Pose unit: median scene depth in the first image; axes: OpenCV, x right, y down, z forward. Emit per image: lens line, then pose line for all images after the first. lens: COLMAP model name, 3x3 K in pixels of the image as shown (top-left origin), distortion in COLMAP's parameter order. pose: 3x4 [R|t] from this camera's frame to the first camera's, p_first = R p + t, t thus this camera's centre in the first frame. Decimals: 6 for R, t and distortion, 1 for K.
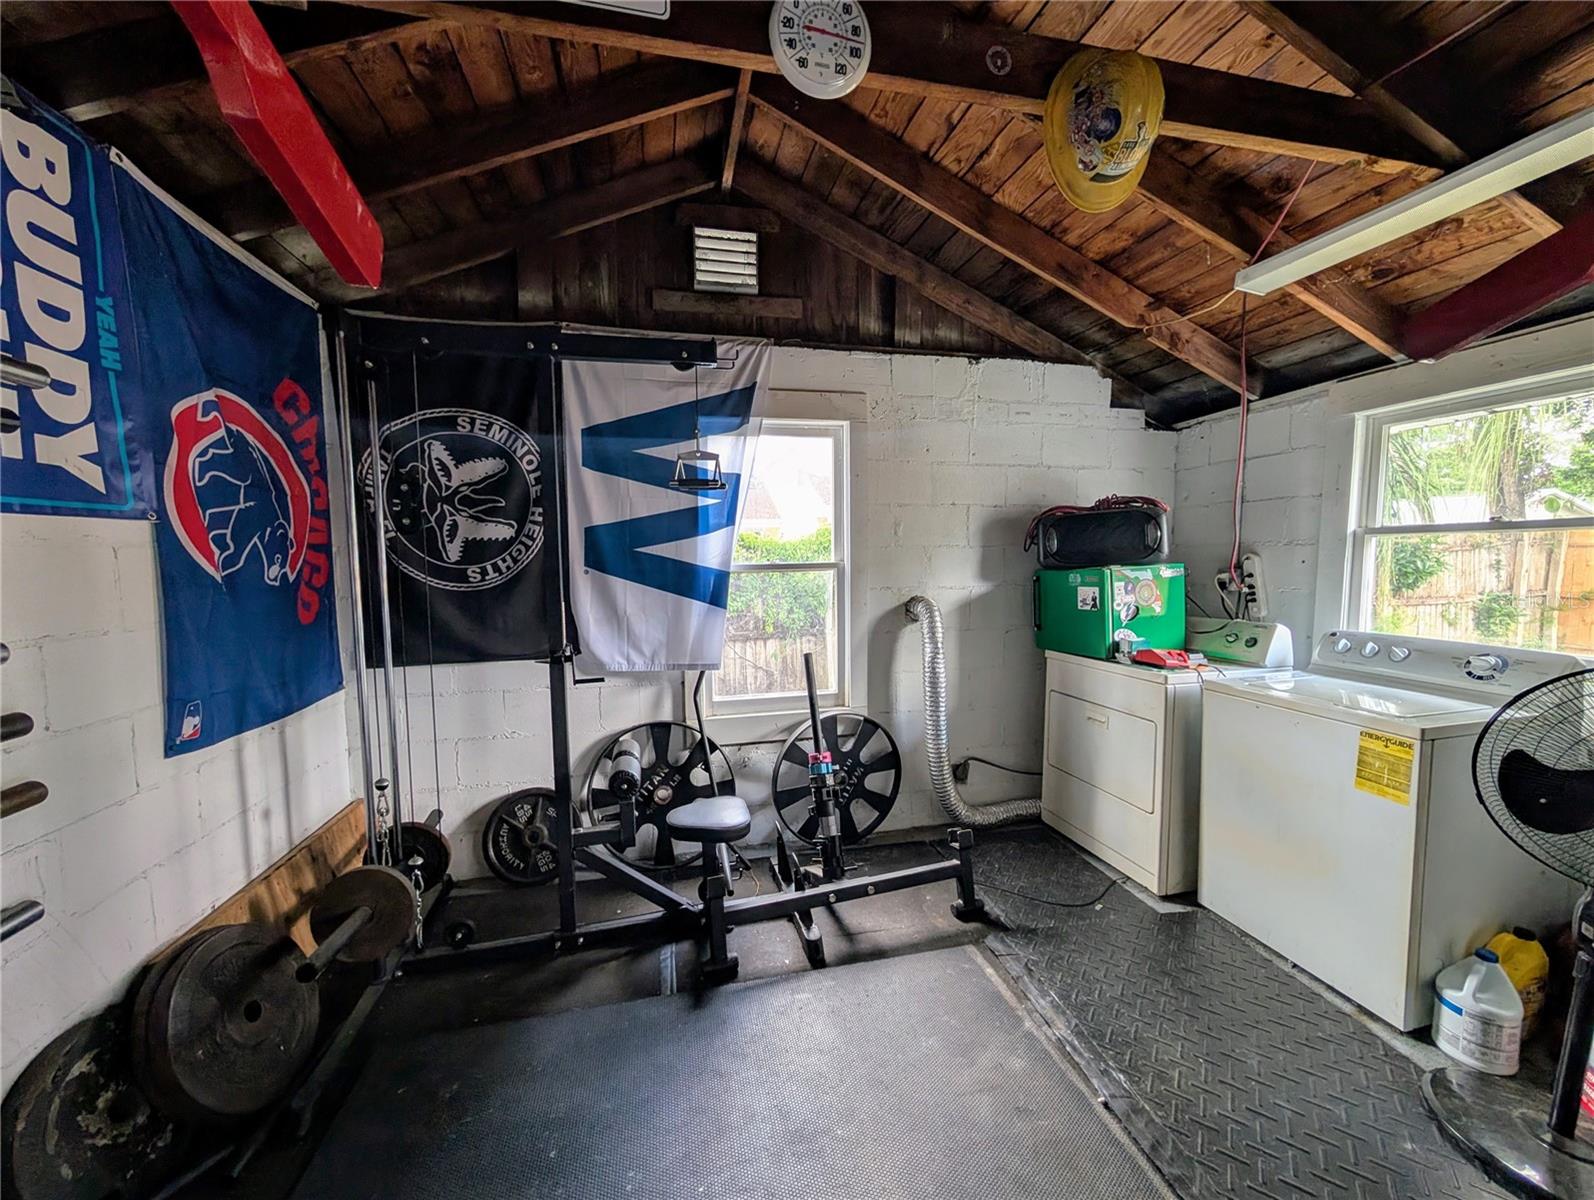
lens RADIAL K [[605.1, 0, 794.5], [0, 605.1, 601.5], [0, 0, 1]] dist [-0.000115, 0.000163]
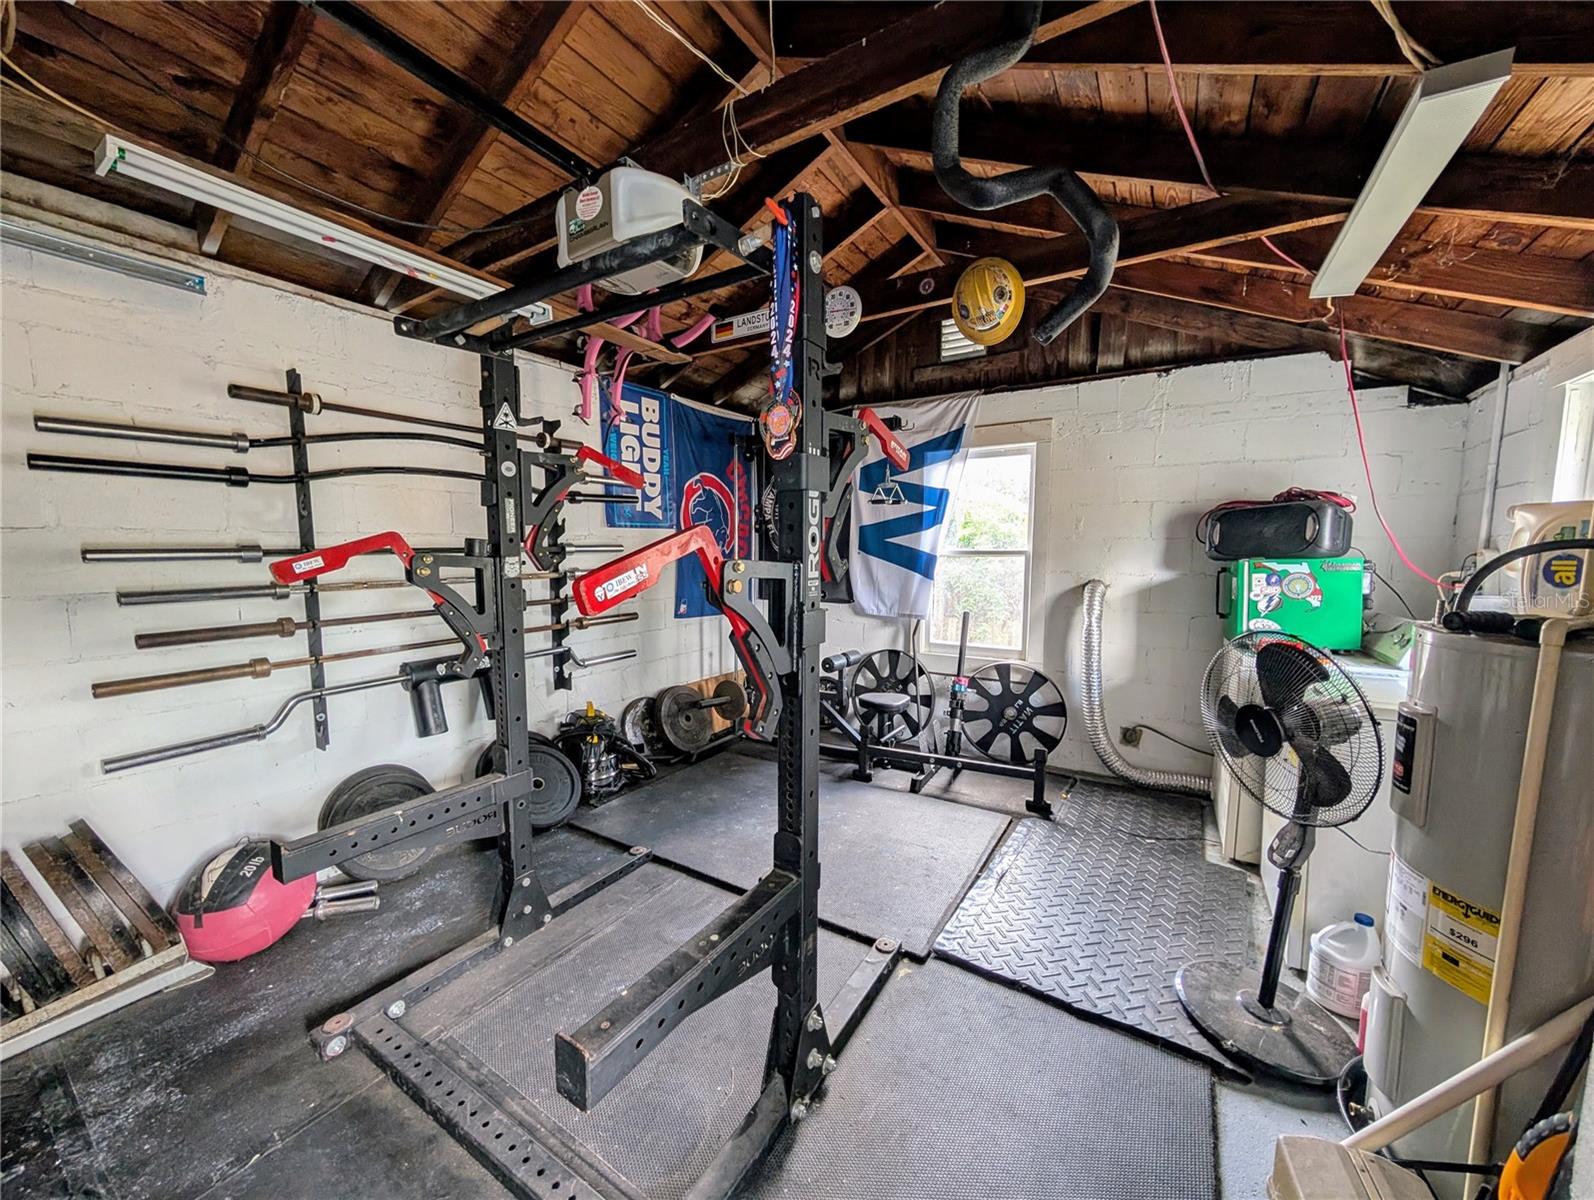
lens RADIAL K [[605.1, 0, 793.5], [0, 605.1, 601.3], [0, 0, 1]] dist [-0.000115, 0.000163]
pose [[0.711258, 0.077699, -0.698624, 0.685972], [-0.062564, 0.996925, 0.047180, 0.015855], [0.700141, 0.010152, 0.713932, -0.309107]]
